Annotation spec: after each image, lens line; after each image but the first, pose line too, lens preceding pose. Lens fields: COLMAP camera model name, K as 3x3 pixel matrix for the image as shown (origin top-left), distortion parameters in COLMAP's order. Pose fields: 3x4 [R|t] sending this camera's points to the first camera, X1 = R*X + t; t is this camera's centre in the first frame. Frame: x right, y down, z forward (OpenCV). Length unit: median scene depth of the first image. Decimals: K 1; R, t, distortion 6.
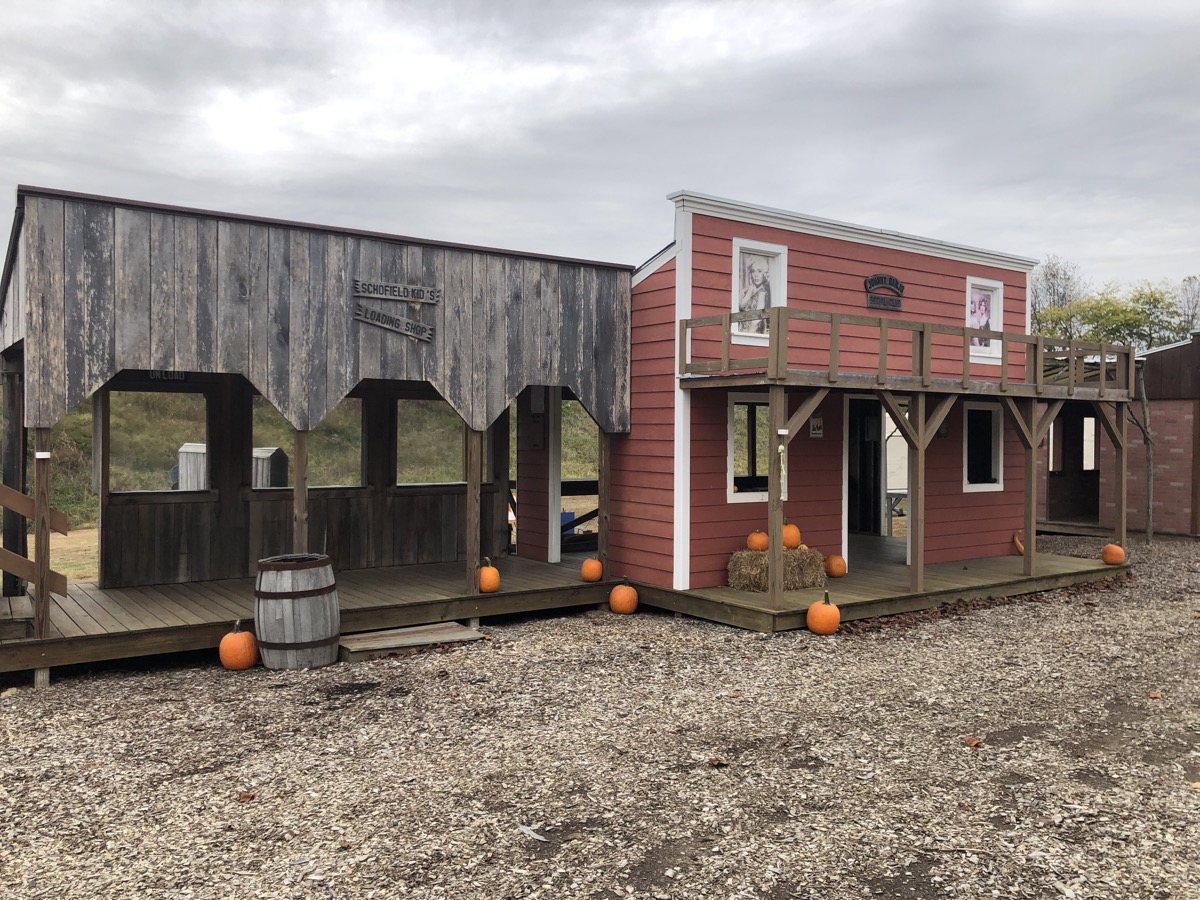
lens RADIAL K [[990.7, 0, 601.7], [0, 990.7, 440.2], [0, 0, 1]] dist [0.038555, -0.014303]
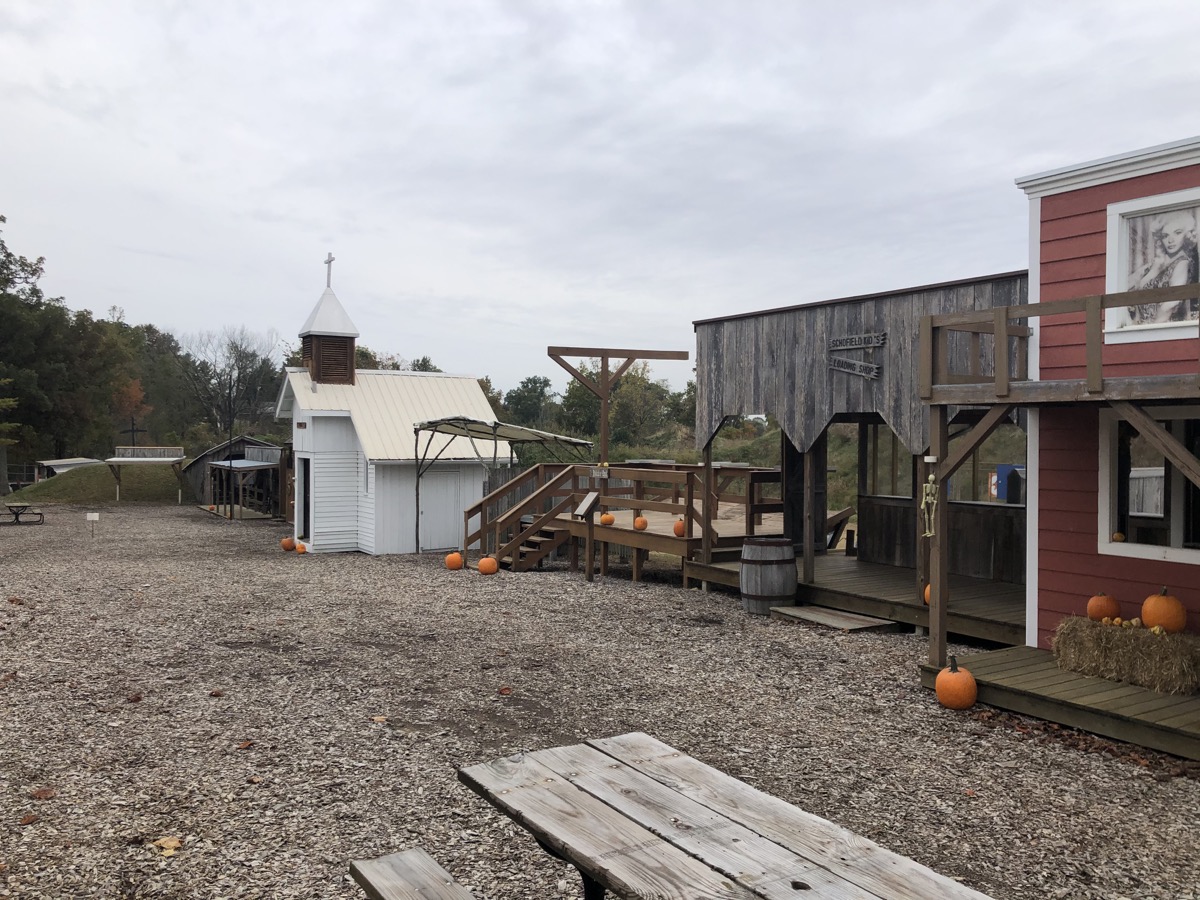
lens RADIAL K [[990.7, 0, 595.2], [0, 990.7, 458.9], [0, 0, 1]] dist [0.038555, -0.014303]
pose [[-0.049002, 0.014742, -0.998690, 1.154046], [-0.015981, 0.999752, 0.015541, -0.018911], [0.998671, 0.016721, -0.048755, 0.811863]]
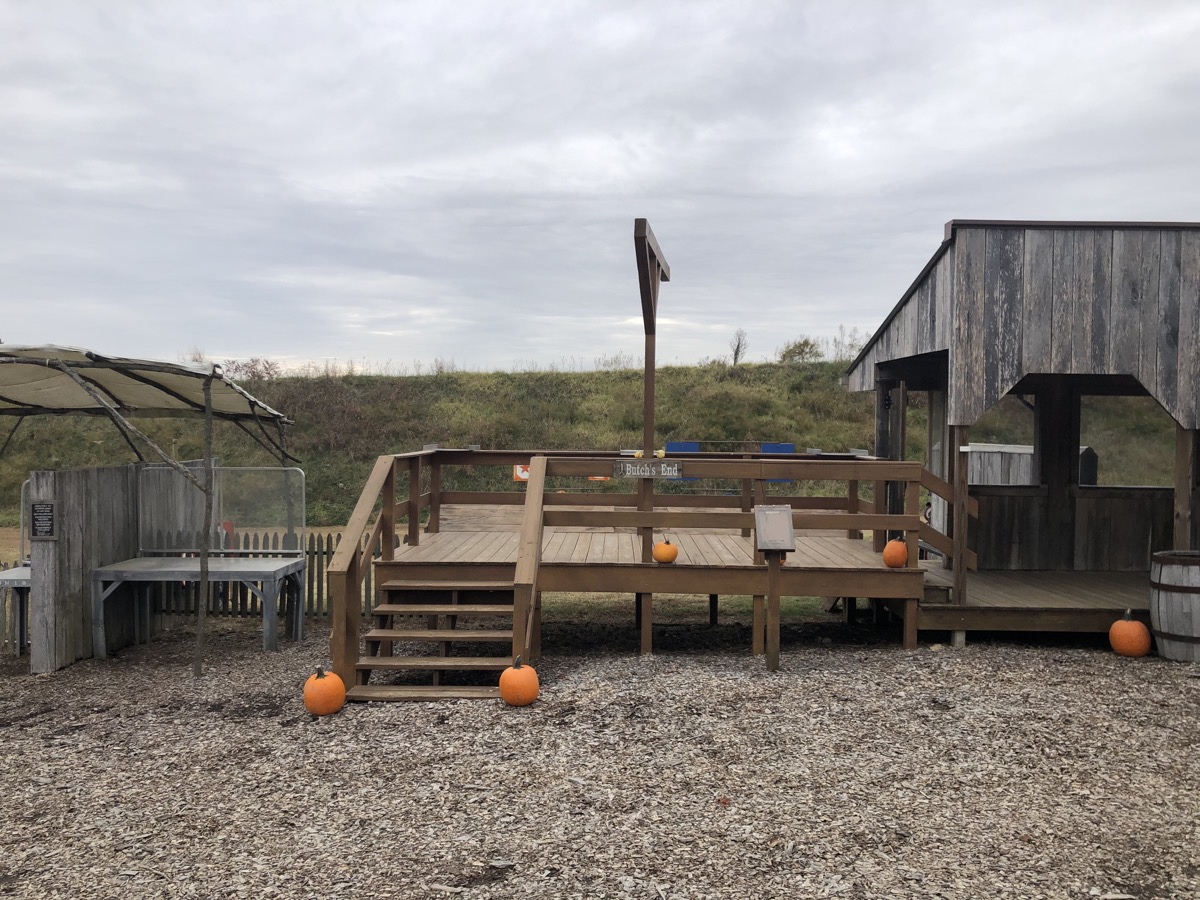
lens RADIAL K [[990.7, 0, 596.3], [0, 990.7, 452.0], [0, 0, 1]] dist [0.038555, -0.014303]
pose [[0.831213, 0.016884, -0.555697, -0.244363], [-0.011448, 0.999847, 0.013256, 0.007208], [0.555835, -0.004657, 0.831279, -0.186844]]
